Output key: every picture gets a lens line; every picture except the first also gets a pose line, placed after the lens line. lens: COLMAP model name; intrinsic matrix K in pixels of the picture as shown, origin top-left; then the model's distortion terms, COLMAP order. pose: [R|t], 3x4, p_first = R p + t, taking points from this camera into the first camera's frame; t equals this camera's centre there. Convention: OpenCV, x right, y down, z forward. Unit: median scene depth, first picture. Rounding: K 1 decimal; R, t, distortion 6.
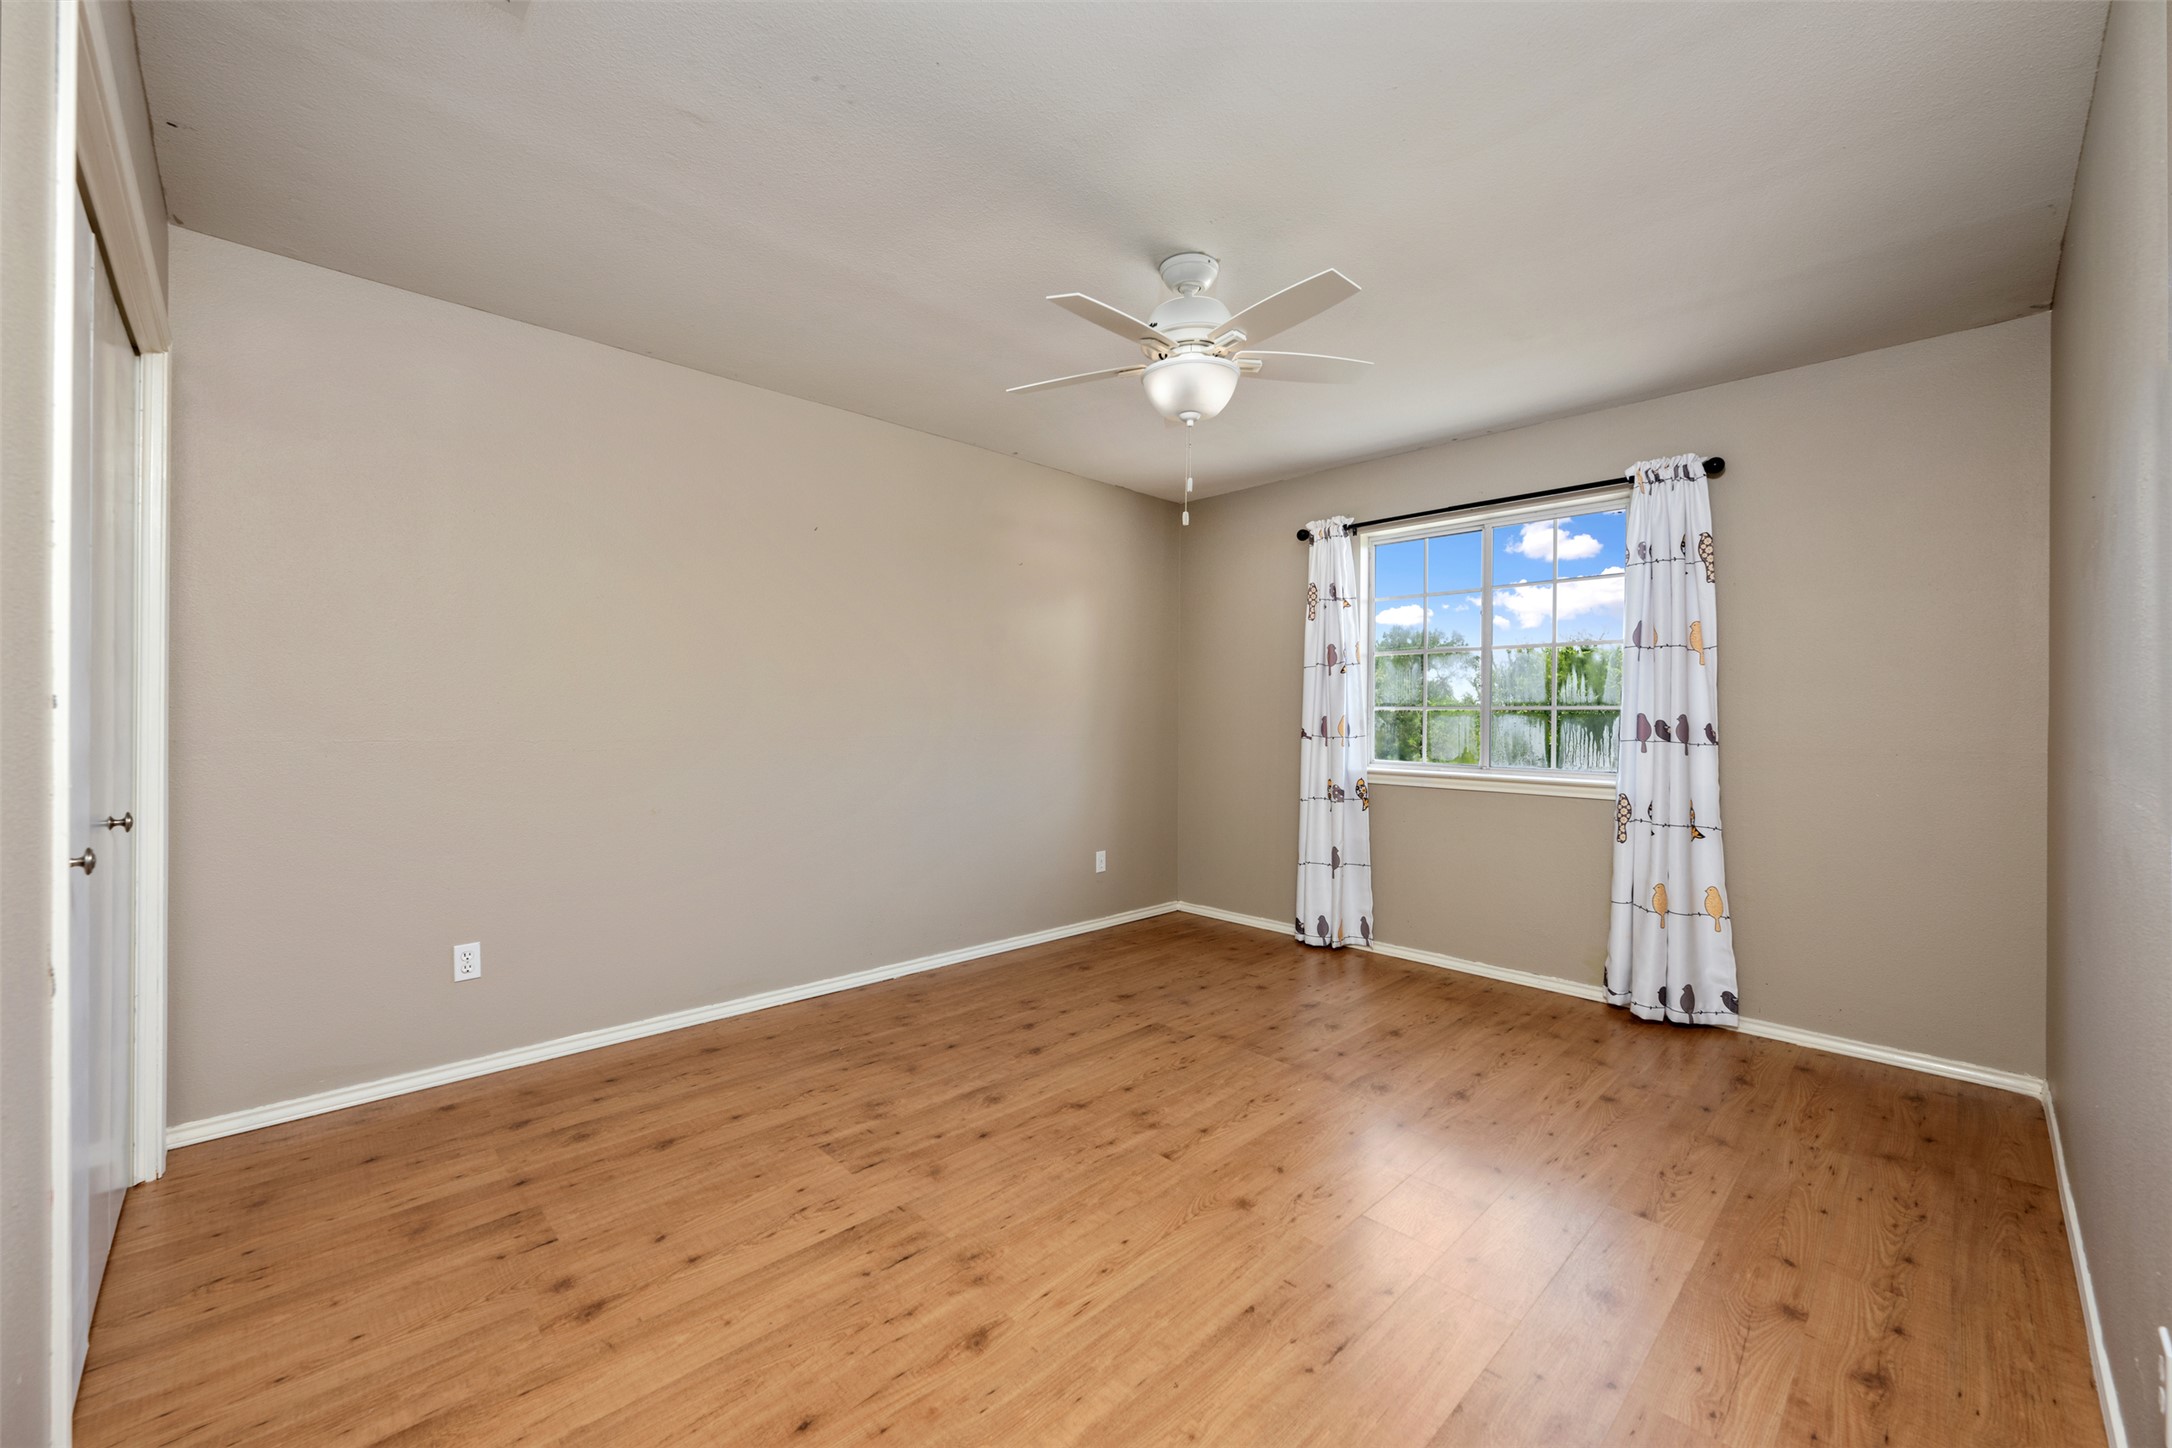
lens RADIAL K [[861.4, 0, 1072.6], [0, 861.4, 730.7], [0, 0, 1]] dist [-0.001303, -0.000120]
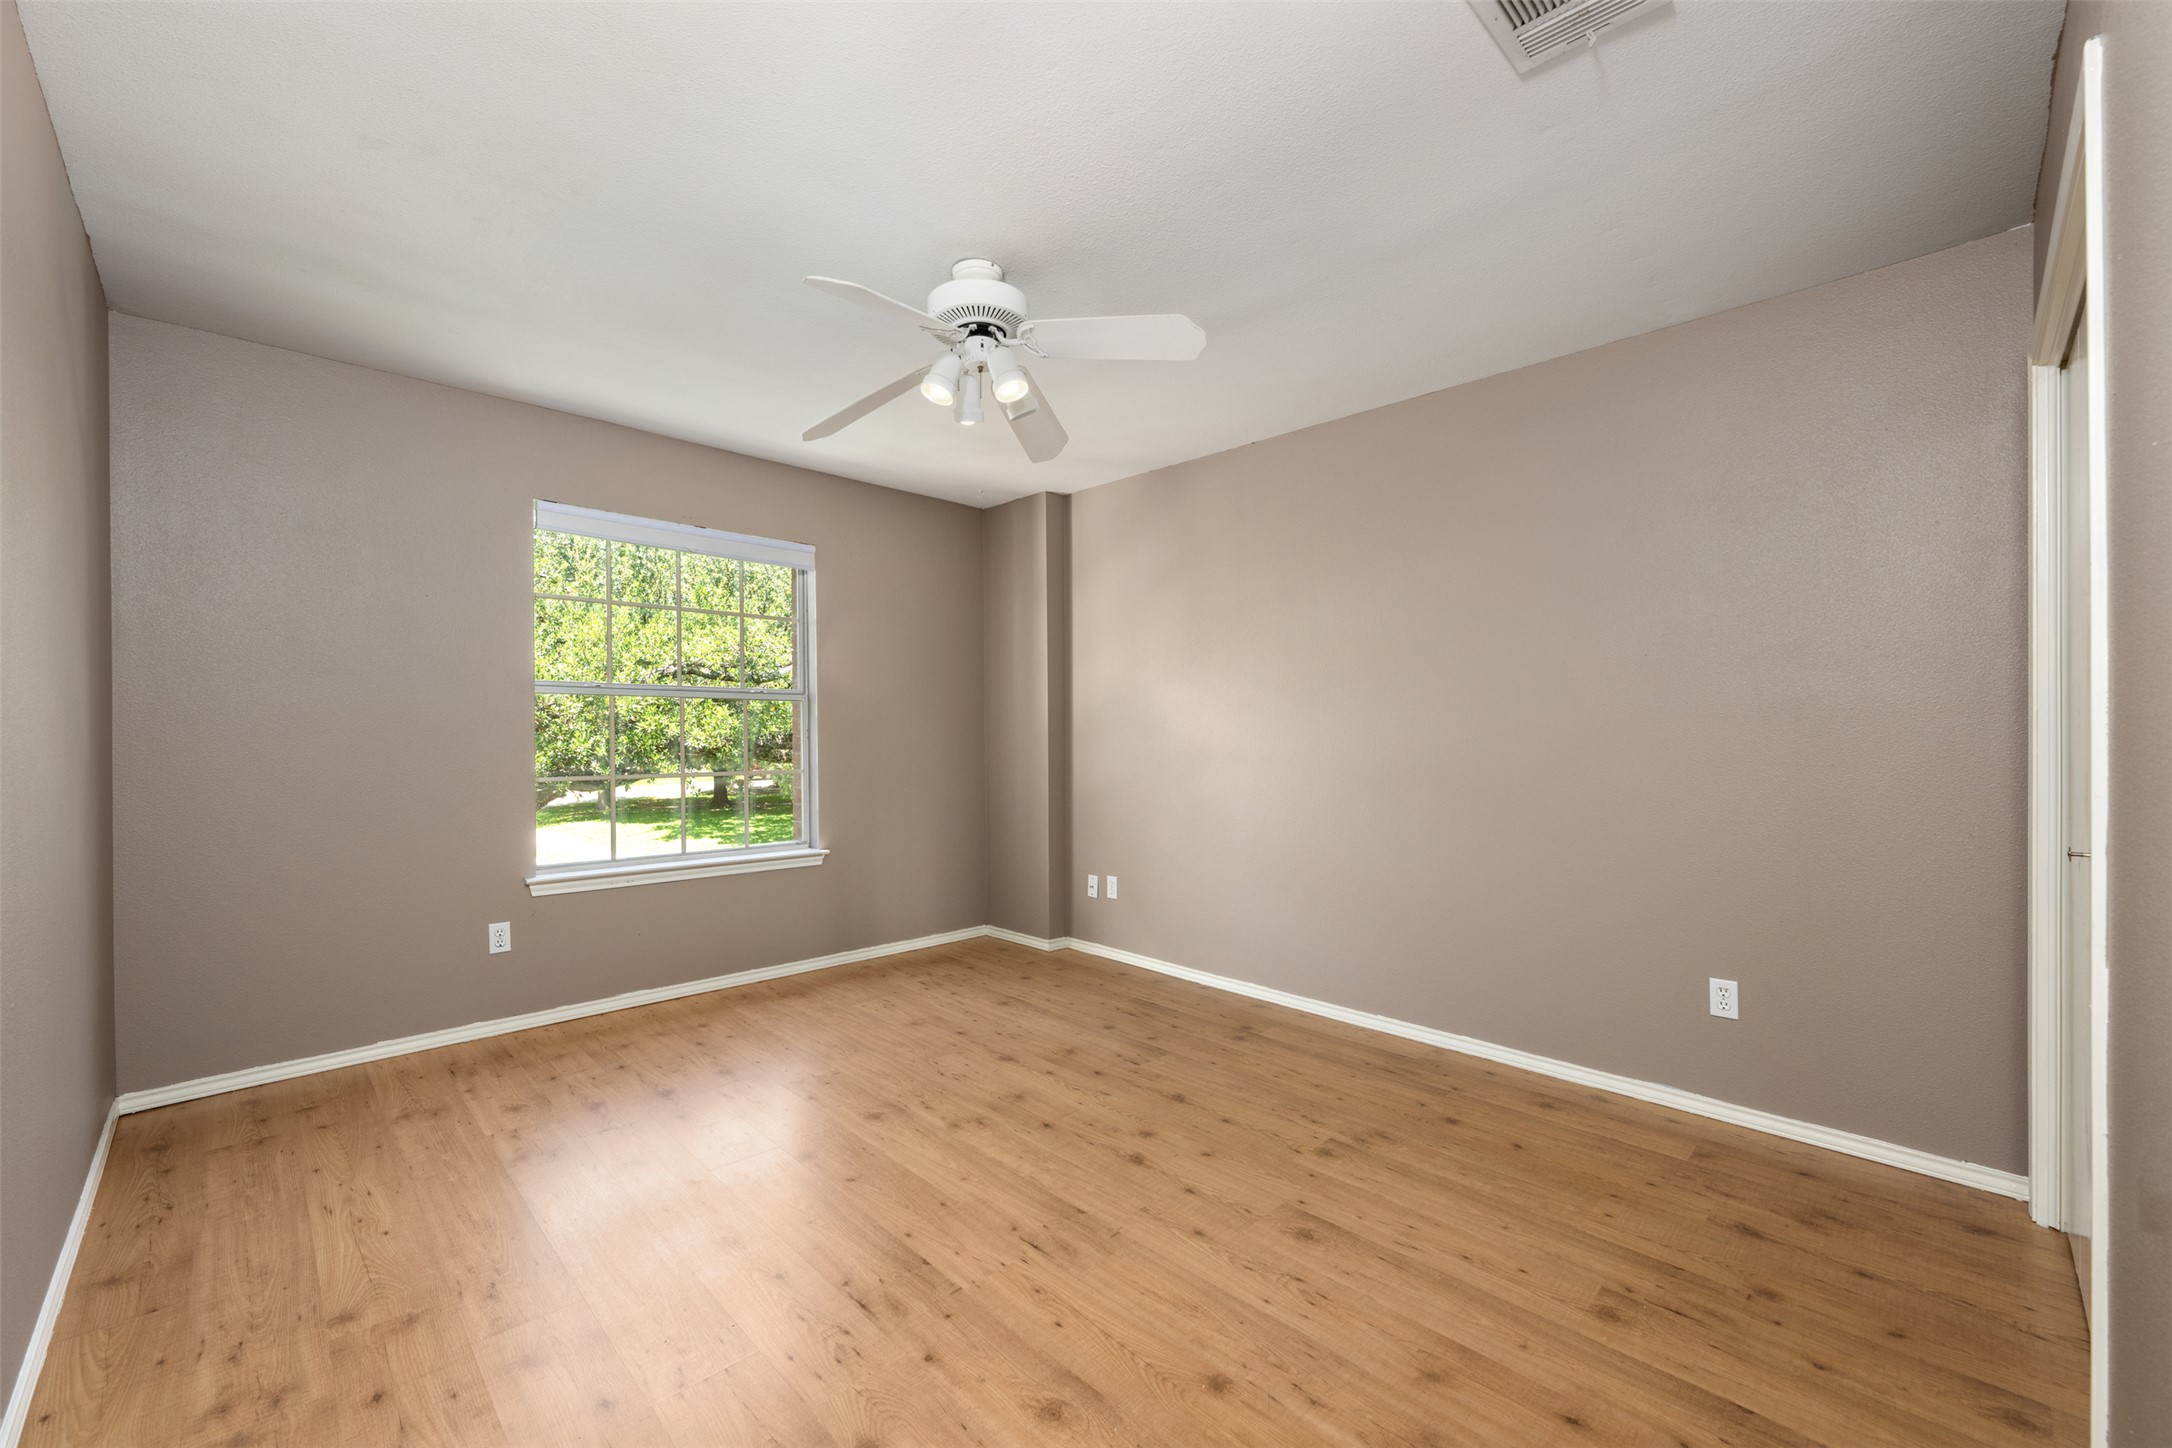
lens RADIAL K [[861.4, 0, 1073.9], [0, 861.4, 711.8], [0, 0, 1]] dist [-0.001303, -0.000120]
pose [[0.010706, -0.033758, -0.999373, 0.726499], [-0.025112, 0.999106, -0.034018, 0.001217], [0.999627, 0.025460, 0.009849, 0.731289]]
